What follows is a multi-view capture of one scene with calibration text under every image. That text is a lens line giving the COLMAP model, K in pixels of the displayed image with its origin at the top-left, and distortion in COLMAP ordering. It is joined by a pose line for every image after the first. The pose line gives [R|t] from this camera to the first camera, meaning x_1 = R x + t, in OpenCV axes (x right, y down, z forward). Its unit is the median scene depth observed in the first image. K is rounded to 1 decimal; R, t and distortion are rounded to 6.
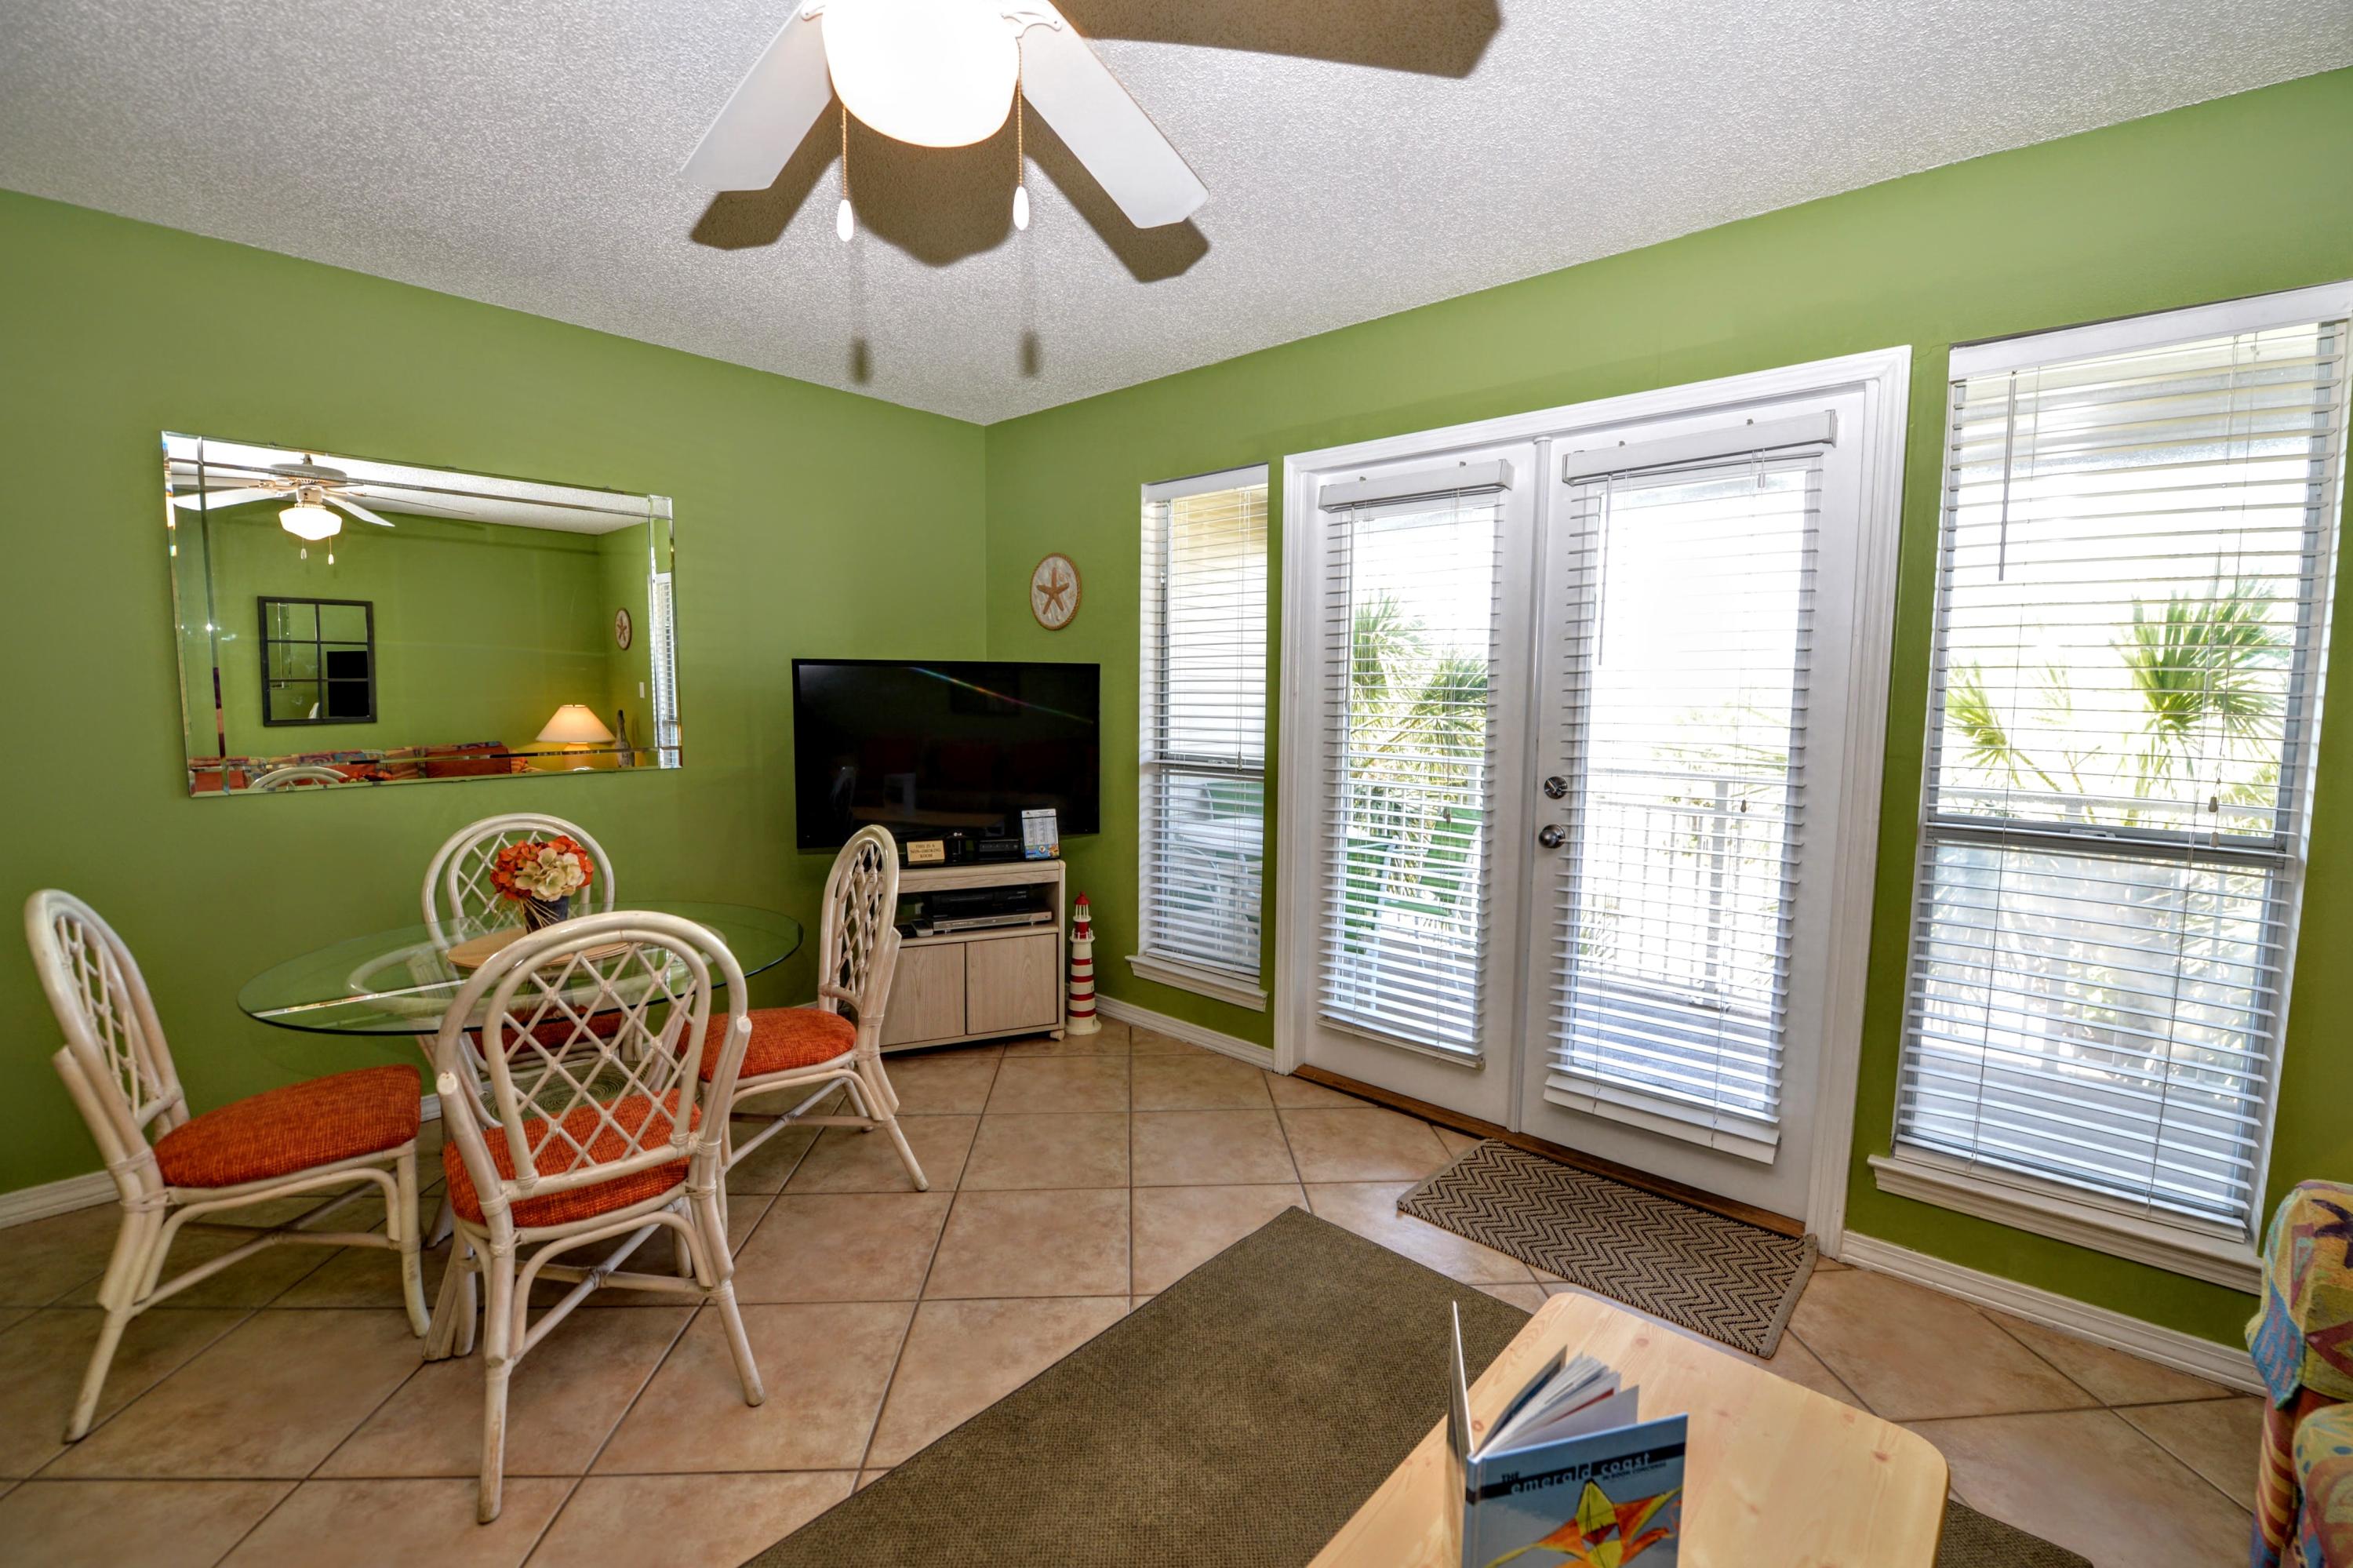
lens RADIAL K [[973.8, 0, 1170.5], [0, 973.8, 774.3], [0, 0, 1]] dist [-0.014195, -0.003089]
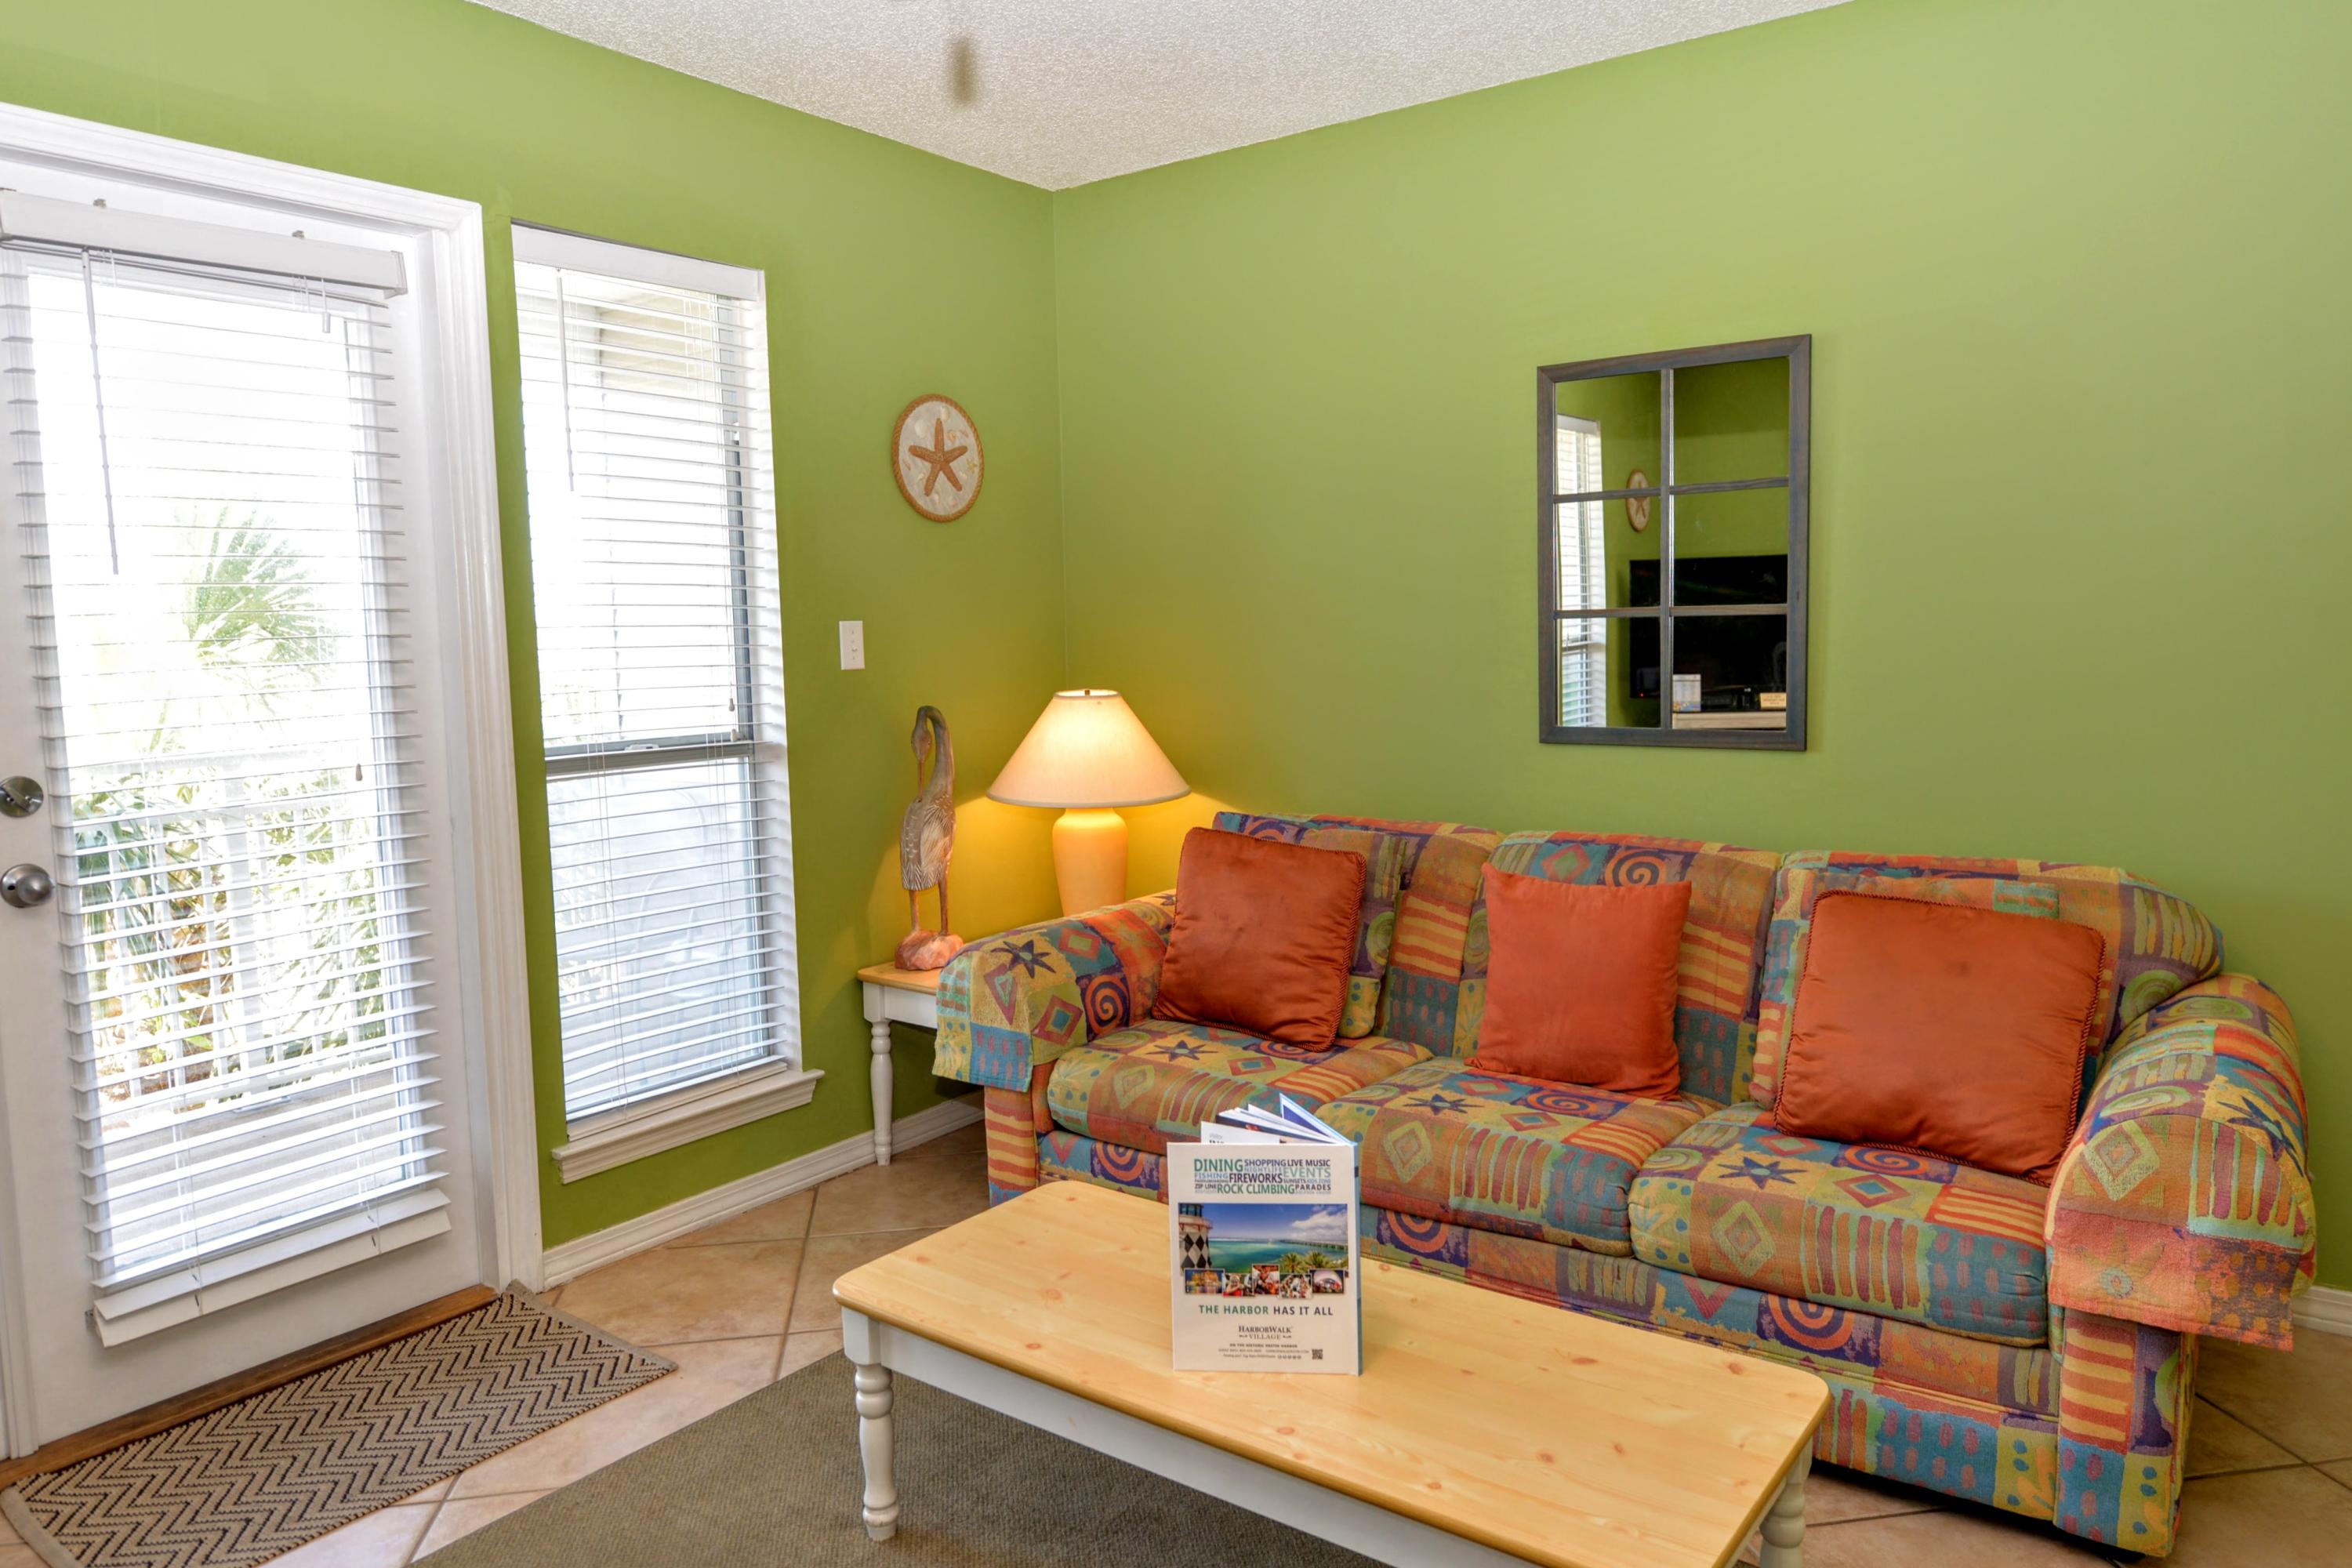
lens RADIAL K [[1528.5, 0, 1176.0], [0, 1528.5, 784.0], [0, 0, 1]] dist [0.008217, 0.004421]
pose [[-0.078870, -0.123549, 0.989199, -1.333823], [0.107838, 0.985410, 0.131674, -0.101678], [-0.991035, 0.117059, -0.064396, 1.049058]]
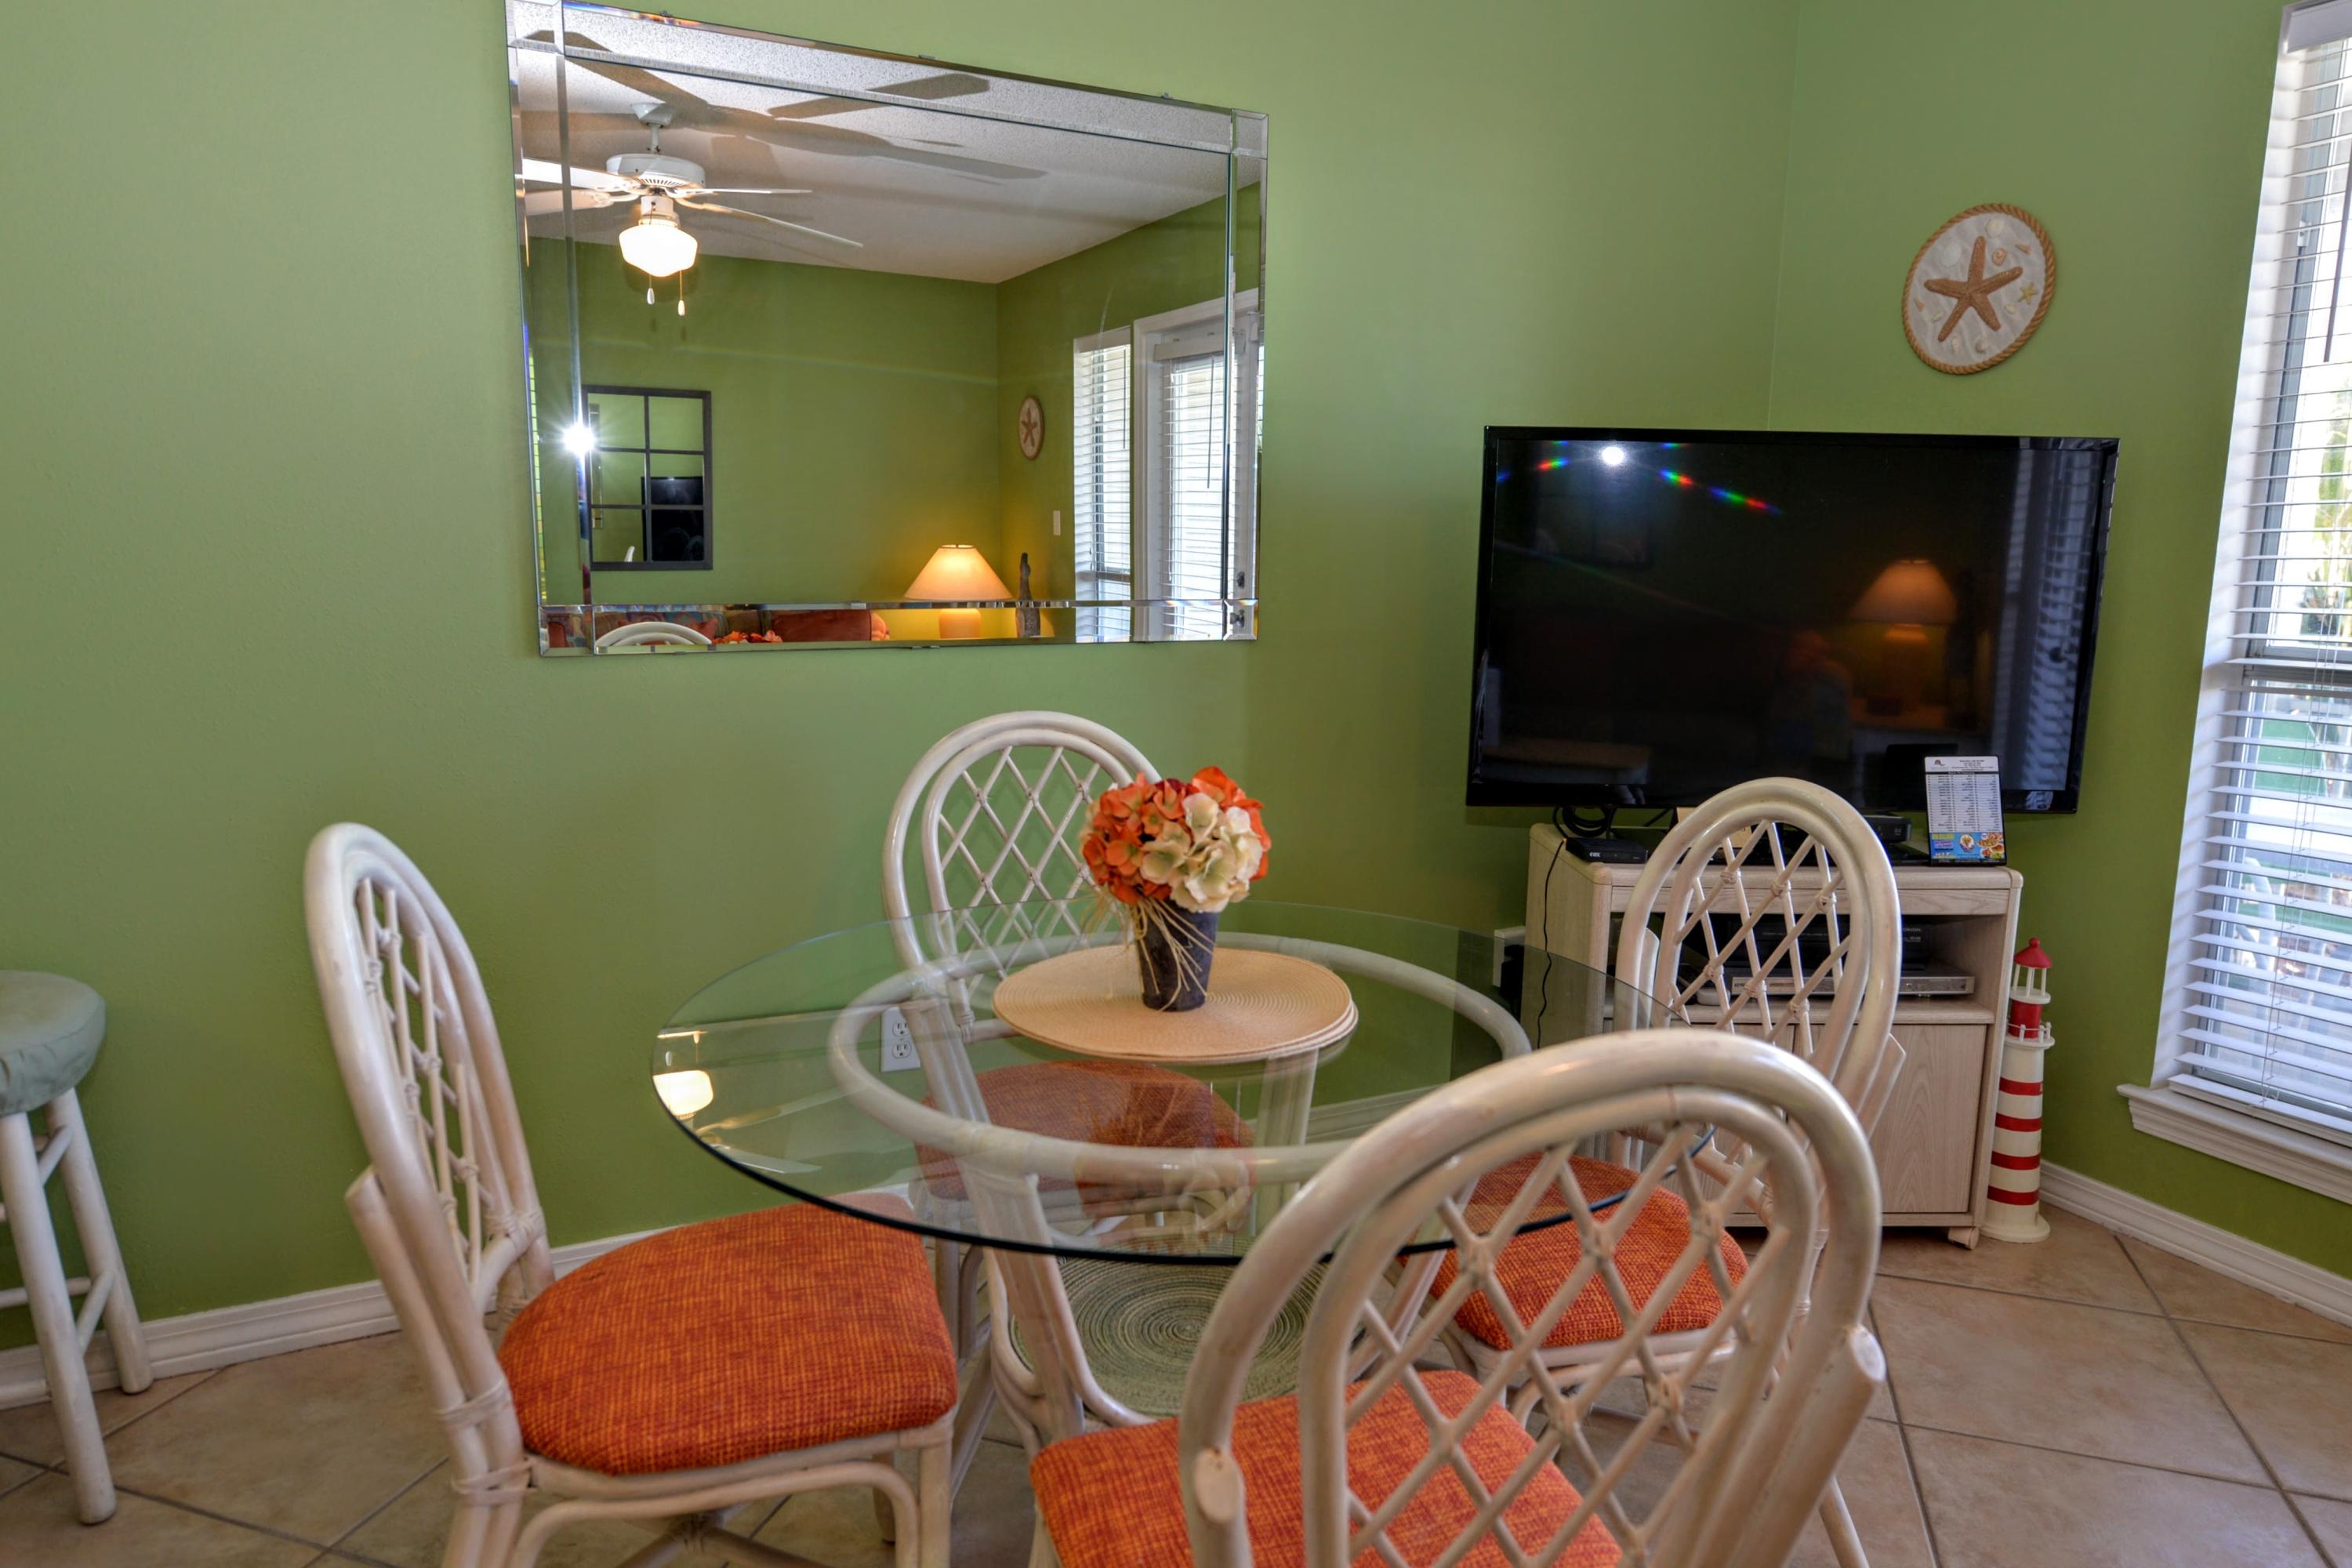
lens RADIAL K [[1528.5, 0, 1176.0], [0, 1528.5, 784.0], [0, 0, 1]] dist [0.008217, 0.004421]
pose [[0.929320, 0.066075, -0.363316, -0.215924], [-0.041411, 0.996303, 0.075270, 0.009926], [0.366946, -0.054905, 0.928620, 0.183539]]
